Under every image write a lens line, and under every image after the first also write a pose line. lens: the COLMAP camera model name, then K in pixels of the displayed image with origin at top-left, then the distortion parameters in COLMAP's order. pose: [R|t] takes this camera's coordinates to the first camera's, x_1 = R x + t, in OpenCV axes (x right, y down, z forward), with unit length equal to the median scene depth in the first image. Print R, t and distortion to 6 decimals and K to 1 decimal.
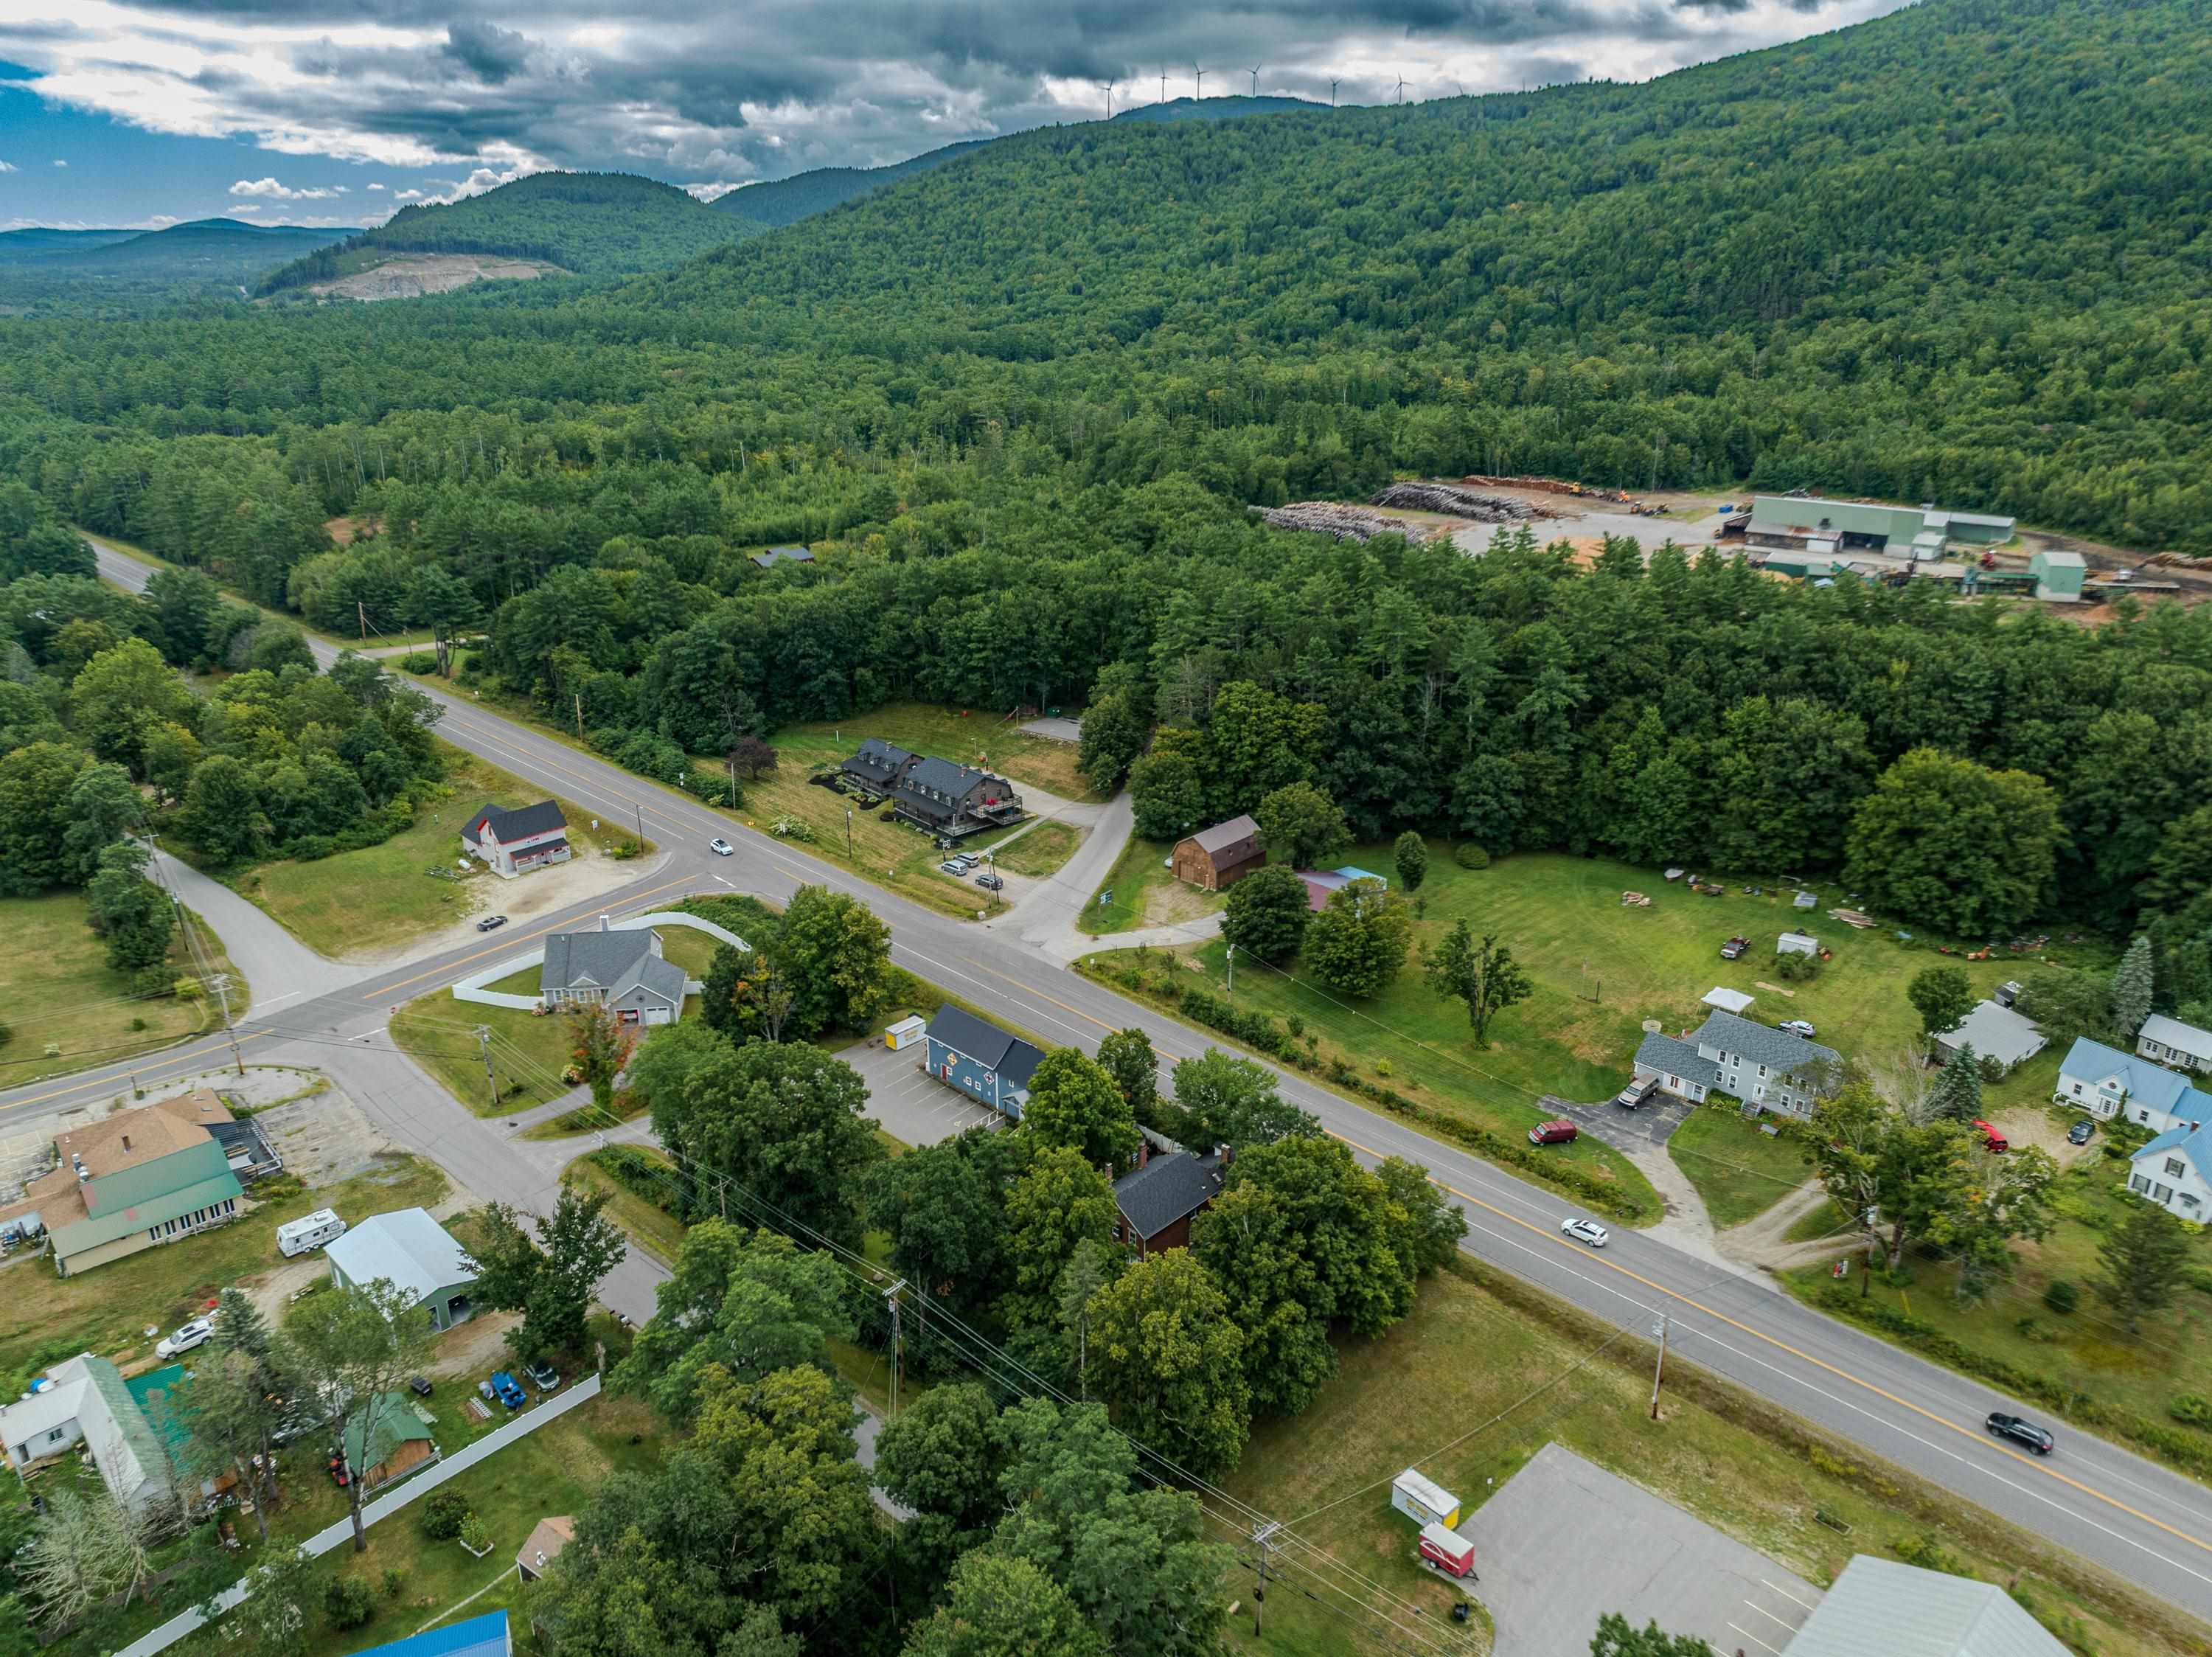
lens RADIAL K [[1560.2, 0, 1106.0], [0, 1560.2, 828.5], [0, 0, 1]] dist [0.004605, 0.001980]
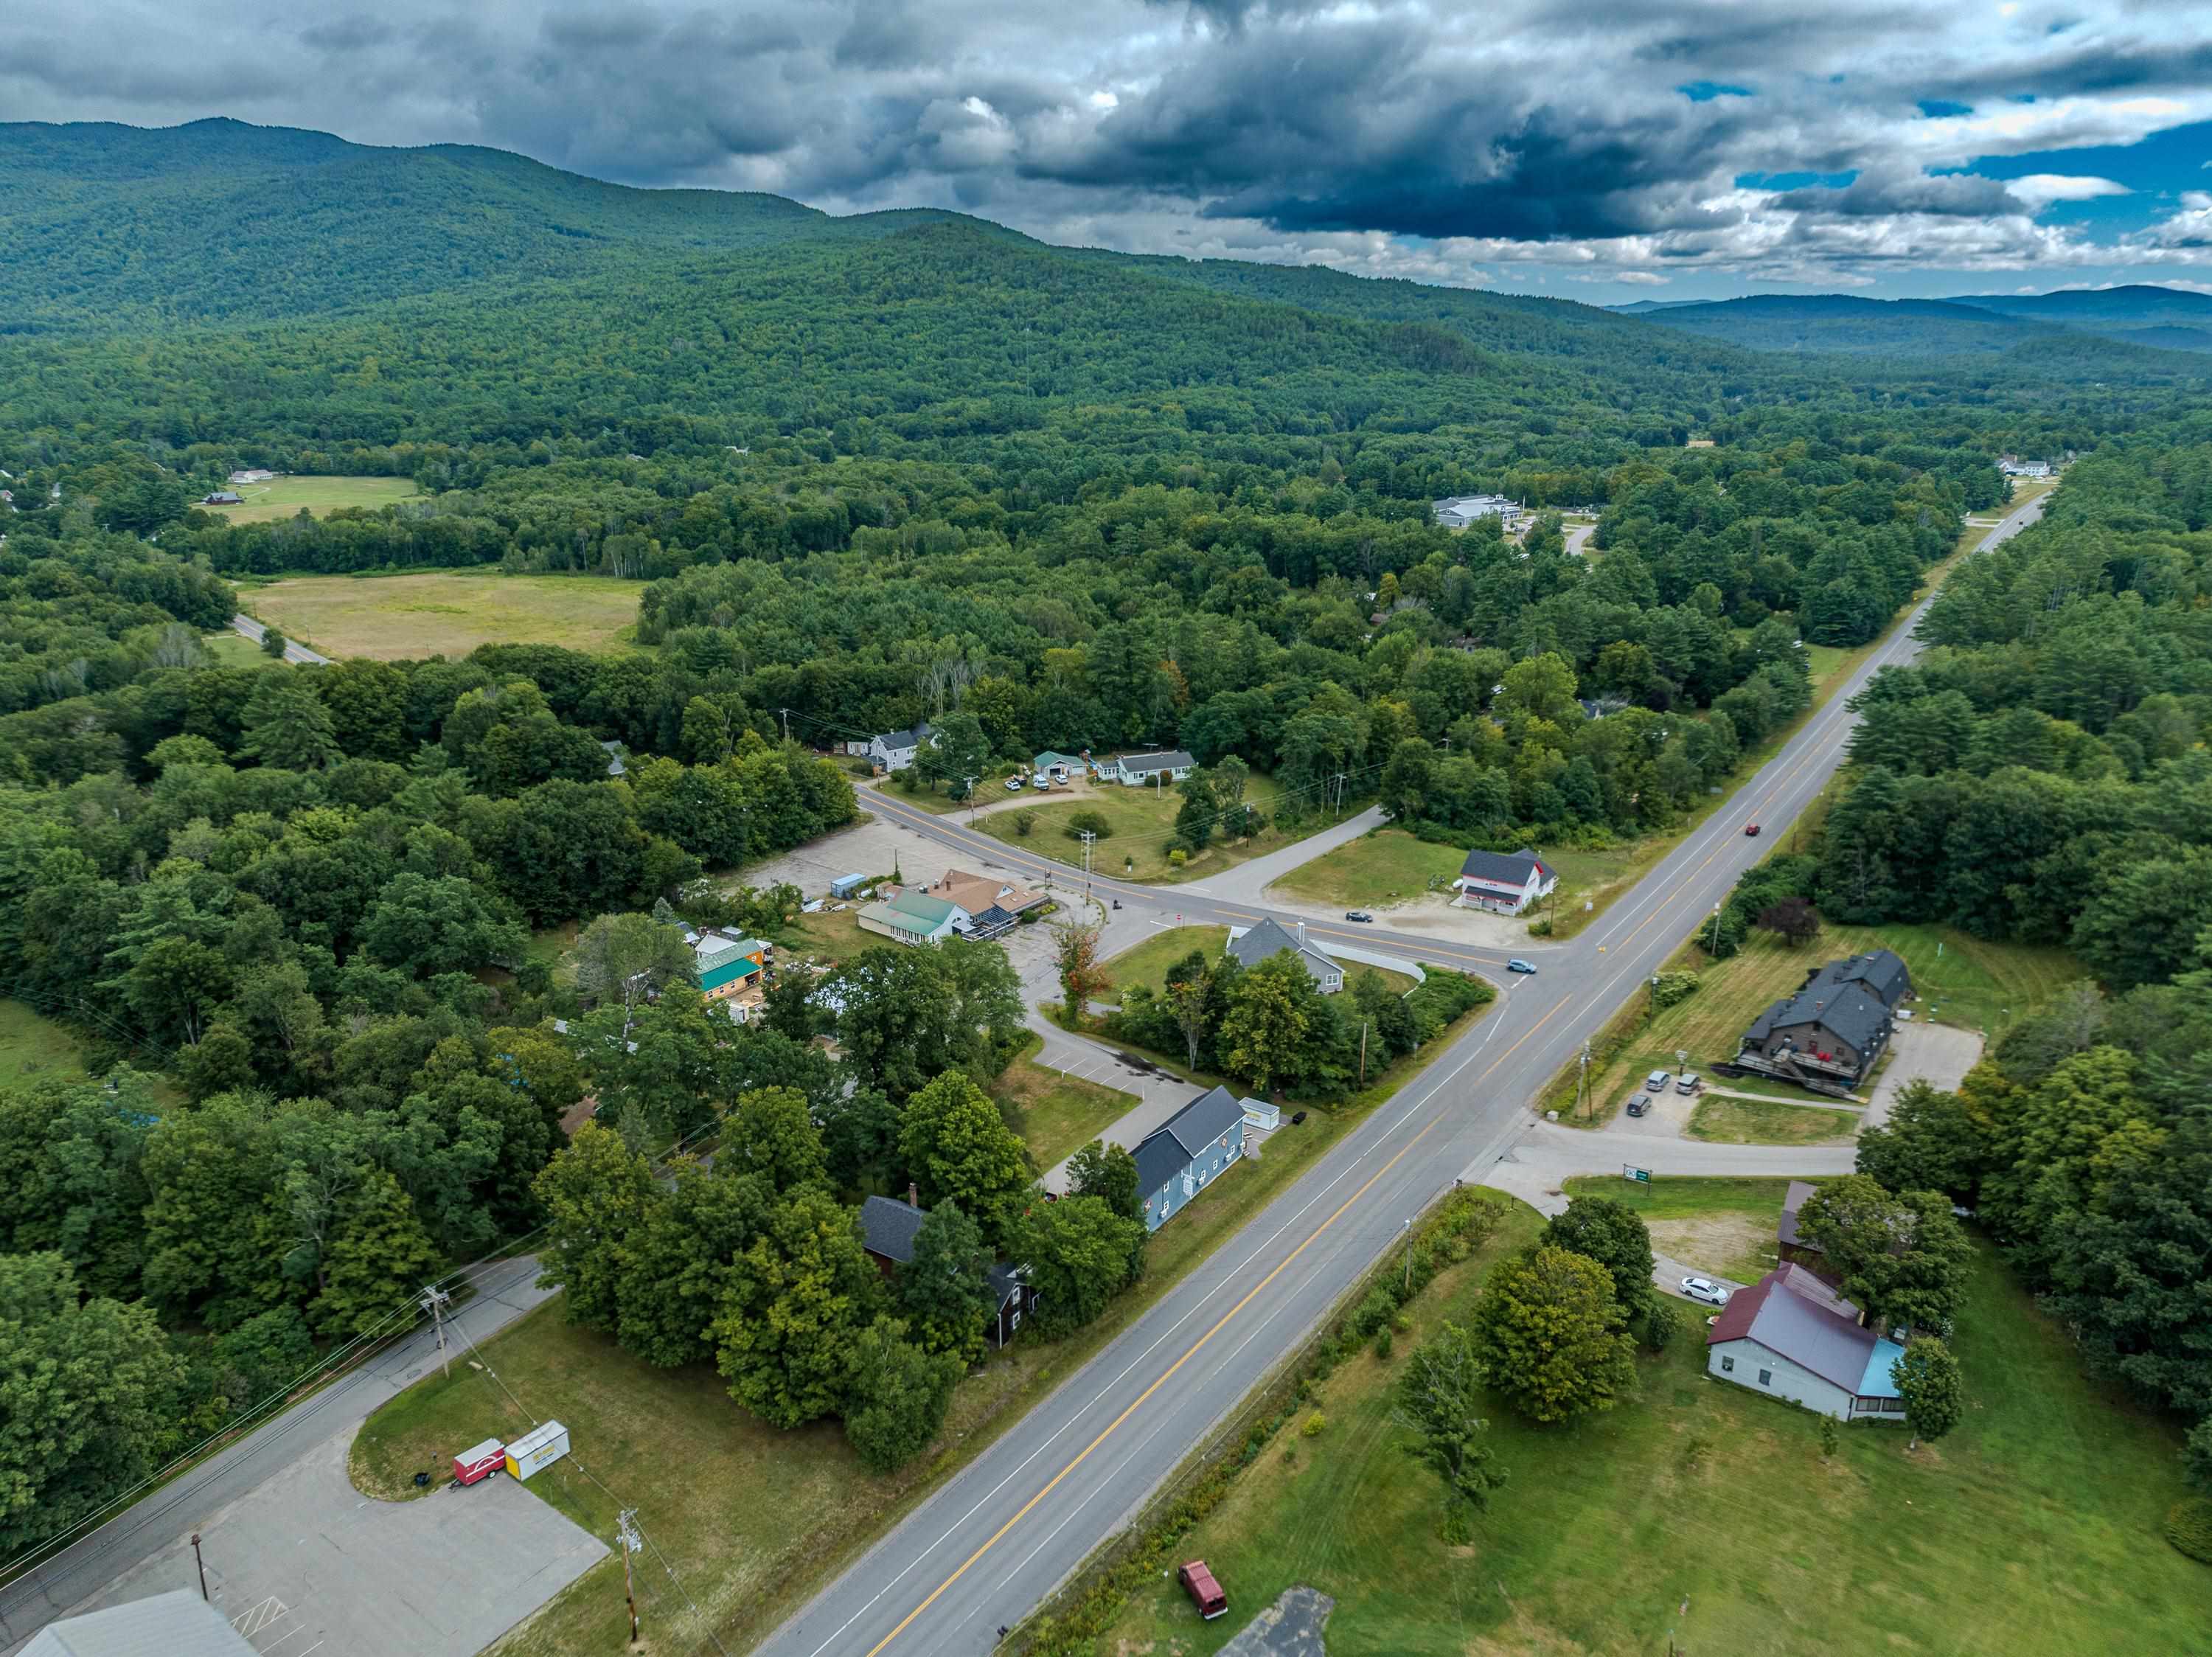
lens RADIAL K [[1553.7, 0, 1114.8], [0, 1553.7, 863.7], [0, 0, 1]] dist [-0.014353, 0.003223]
pose [[0.173503, 0.322519, -0.930526, 0.753645], [-0.350962, 0.903071, 0.247564, -0.235016], [0.920175, 0.283626, 0.269878, 0.624220]]
